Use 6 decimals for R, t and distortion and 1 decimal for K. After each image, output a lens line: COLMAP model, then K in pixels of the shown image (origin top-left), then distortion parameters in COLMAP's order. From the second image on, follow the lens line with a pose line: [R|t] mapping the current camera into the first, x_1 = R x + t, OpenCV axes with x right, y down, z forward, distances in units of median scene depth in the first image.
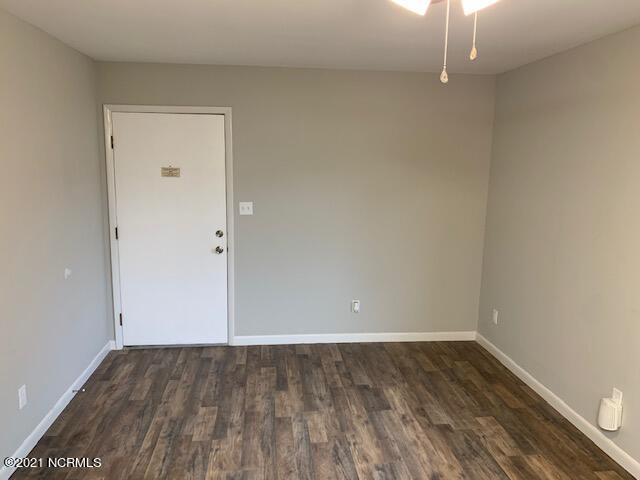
lens RADIAL K [[488.6, 0, 317.6], [0, 488.6, 248.3], [0, 0, 1]] dist [0.016522, -0.004154]
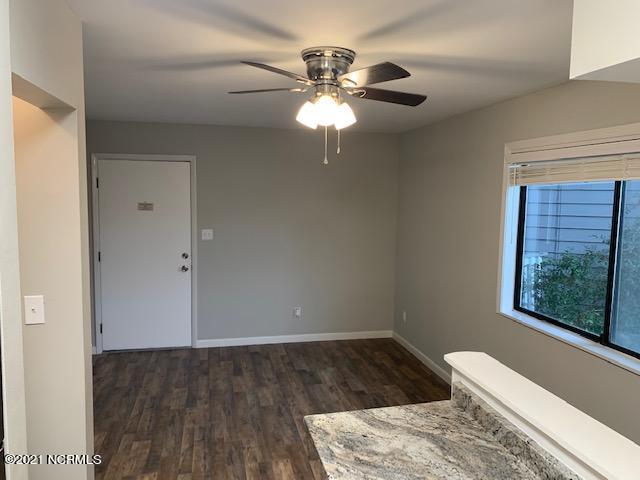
lens RADIAL K [[488.4, 0, 331.3], [0, 488.4, 242.5], [0, 0, 1]] dist [-0.004218, -0.004262]
pose [[0.991803, -0.012419, 0.127173, 0.010439], [0.021752, 0.997148, -0.072263, 0.039192], [-0.125913, 0.074437, 0.989245, -0.310657]]
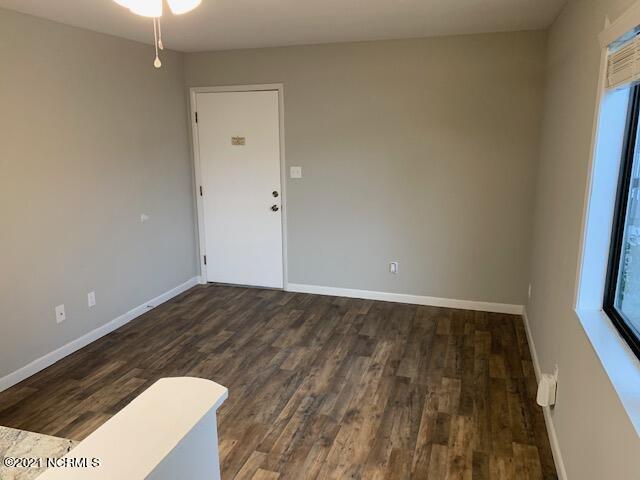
lens RADIAL K [[485.3, 0, 320.0], [0, 485.3, 240.0], [0, 0, 1]] dist [0.104191, -0.203251]
pose [[0.913316, 0.066673, -0.401757, 0.424619], [-0.049499, 0.997368, 0.052989, 0.014917], [0.404232, -0.028509, 0.914212, -0.028016]]
